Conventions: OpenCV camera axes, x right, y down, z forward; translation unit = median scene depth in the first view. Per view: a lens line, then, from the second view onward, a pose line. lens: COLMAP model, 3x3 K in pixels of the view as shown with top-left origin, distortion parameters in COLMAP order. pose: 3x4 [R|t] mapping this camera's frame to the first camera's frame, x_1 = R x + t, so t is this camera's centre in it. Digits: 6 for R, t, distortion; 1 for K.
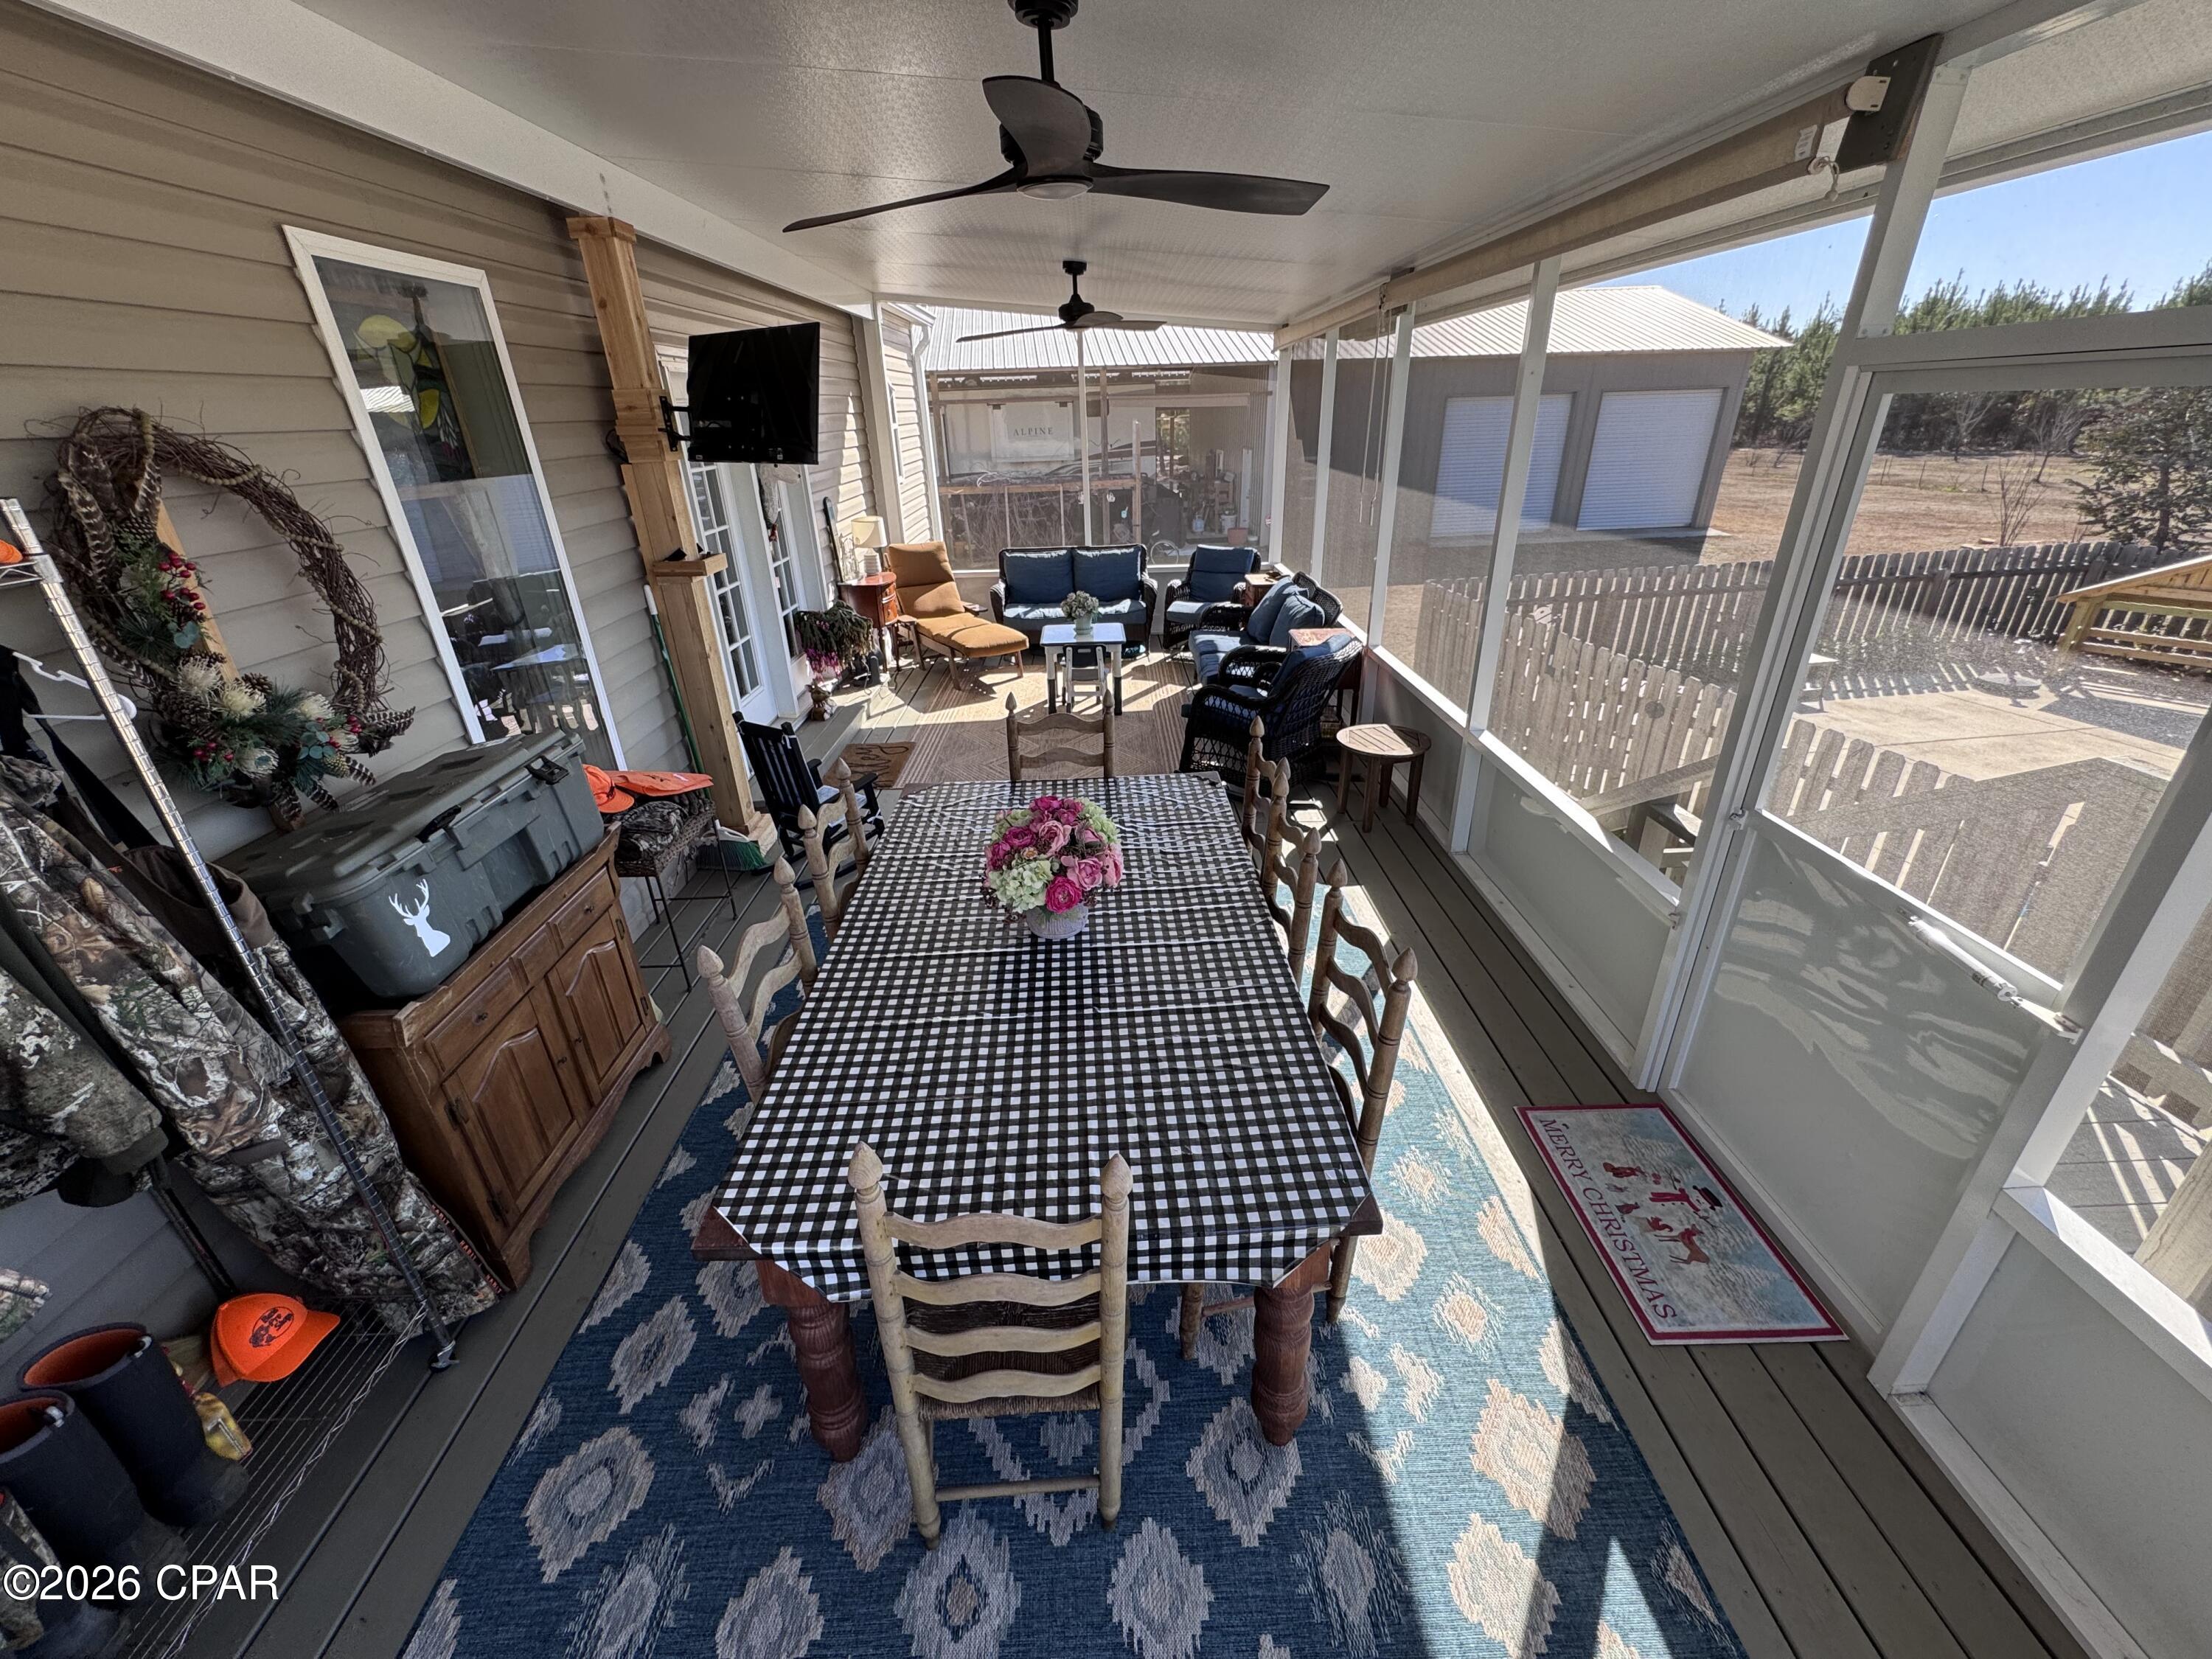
lens RADIAL K [[880.8, 0, 1100.7], [0, 880.8, 832.9], [0, 0, 1]] dist [-0.008326, 0.000585]
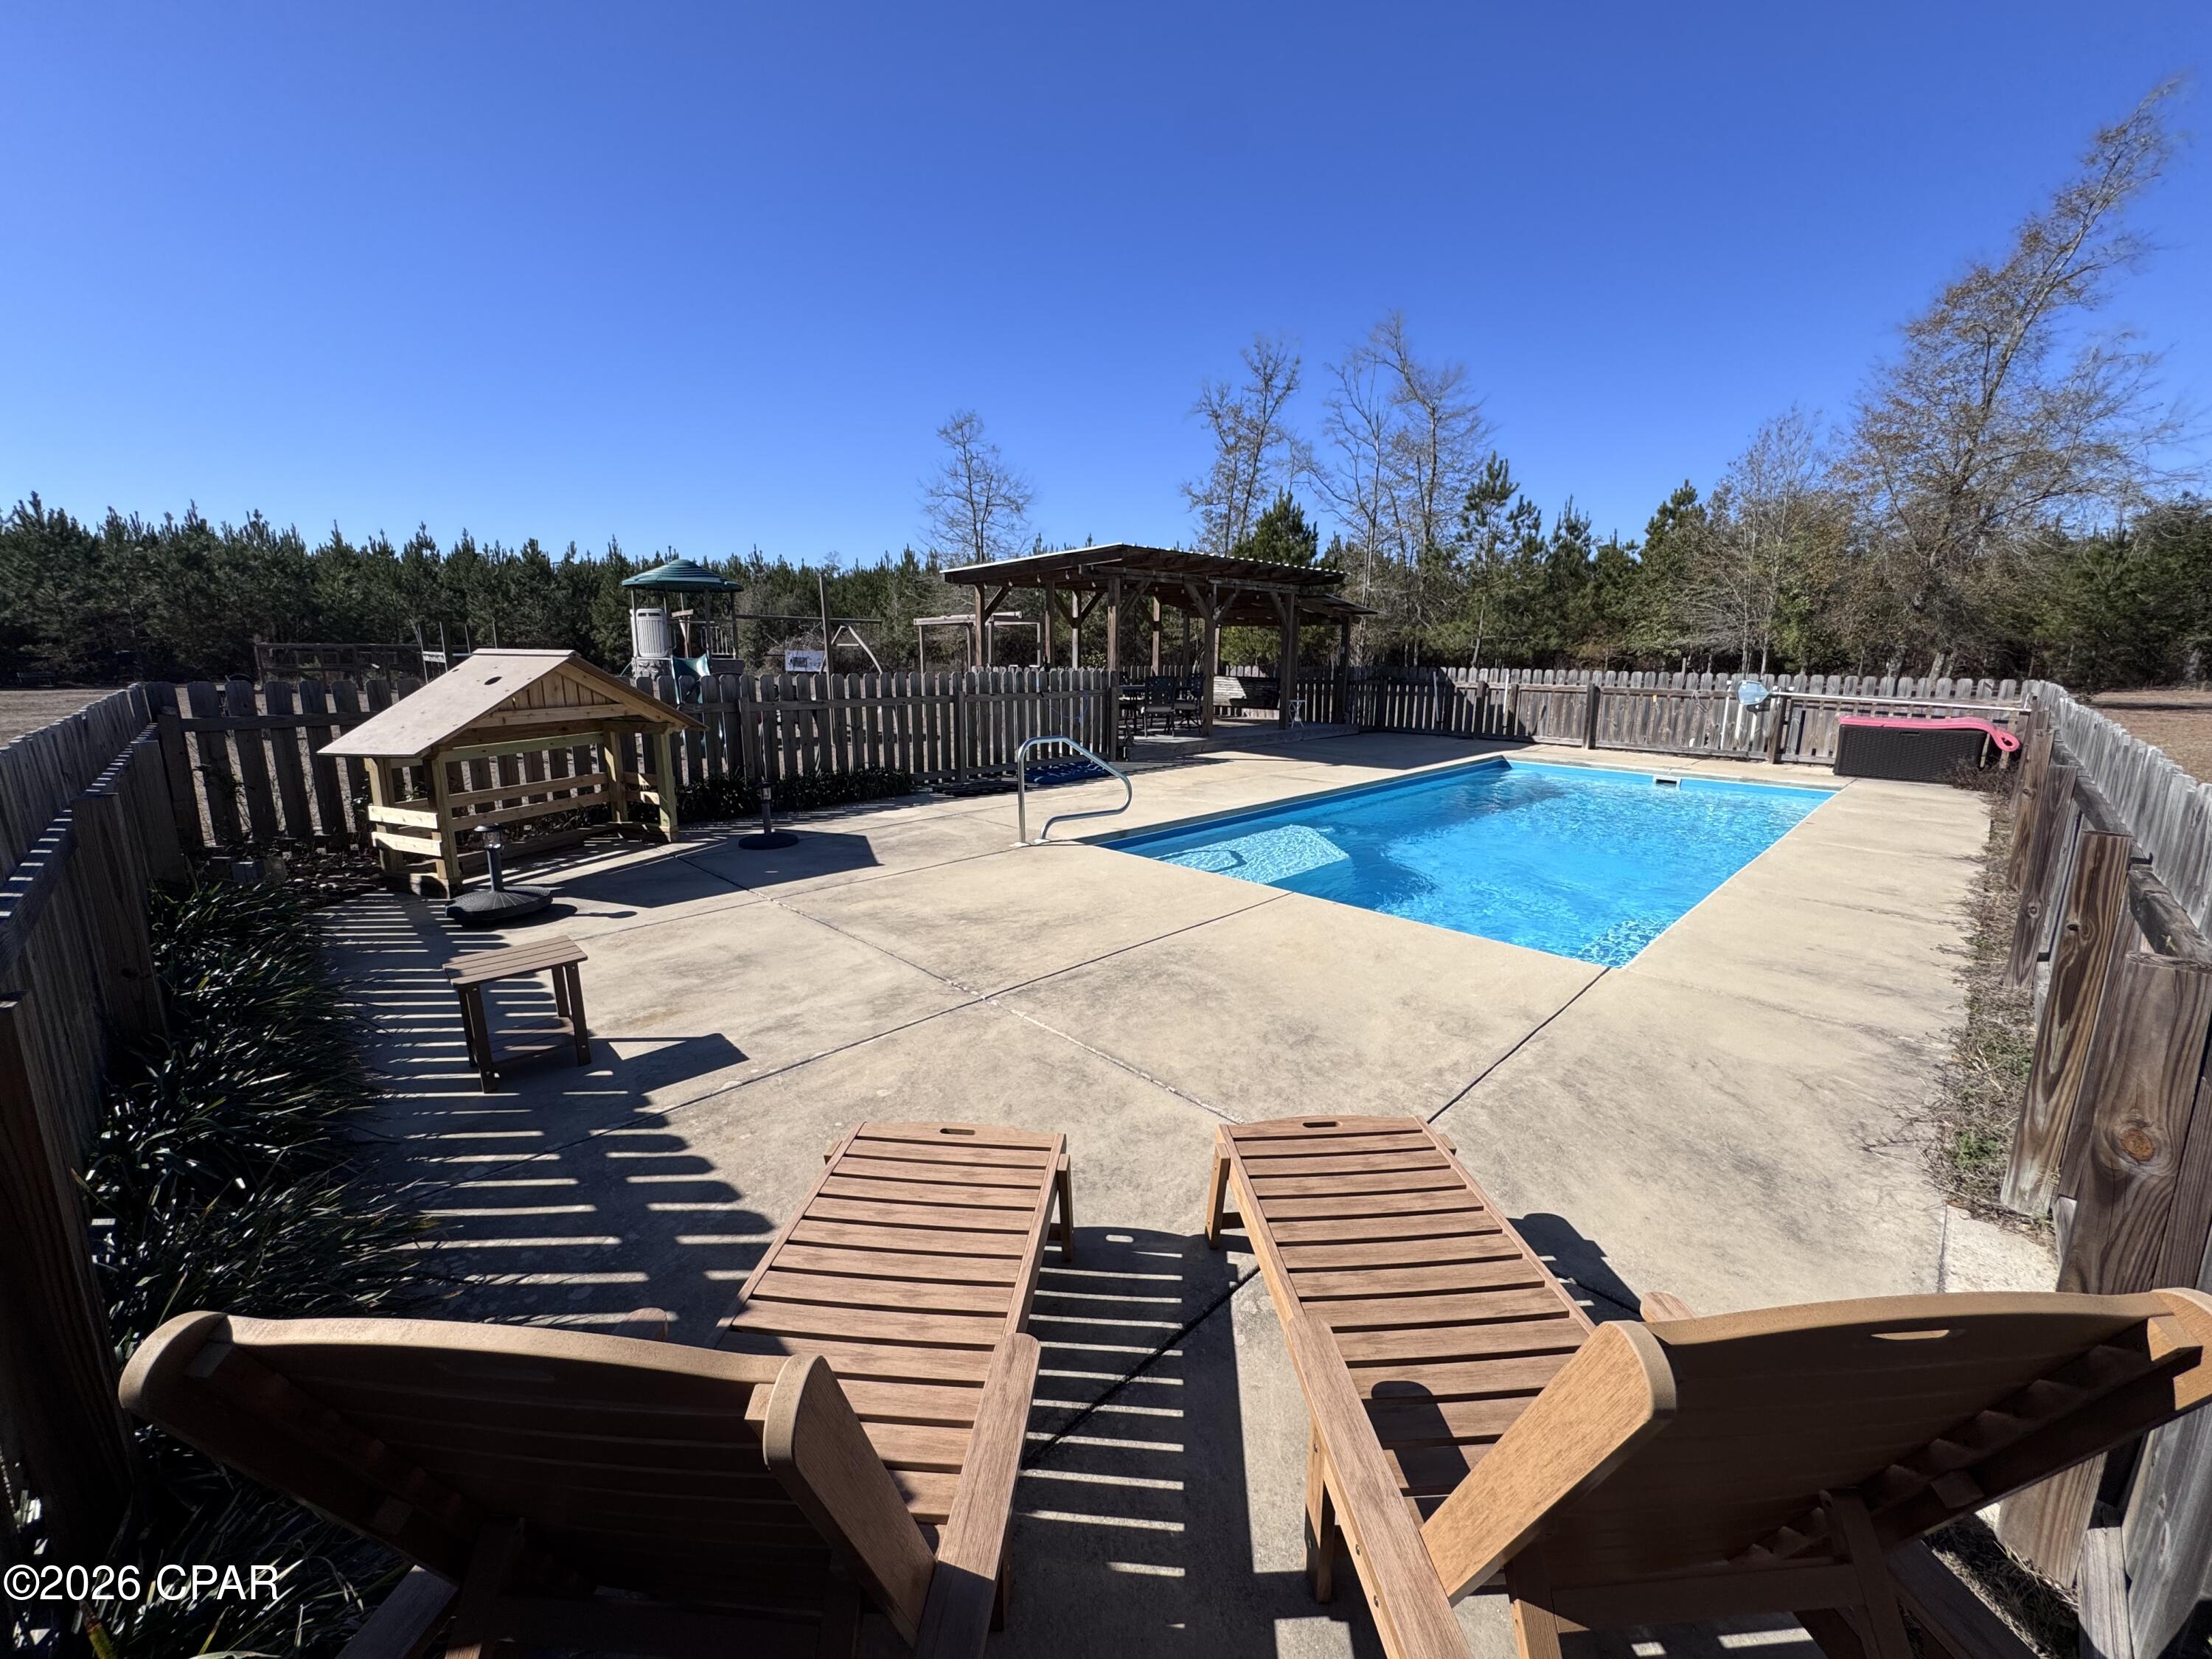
lens RADIAL K [[880.8, 0, 1100.7], [0, 880.8, 832.9], [0, 0, 1]] dist [-0.008326, 0.000585]
pose [[-0.595637, -0.138760, 0.791178, 0.405050], [0.353065, 0.839491, 0.413038, -0.297518], [-0.721499, 0.525358, -0.451041, 0.950814]]
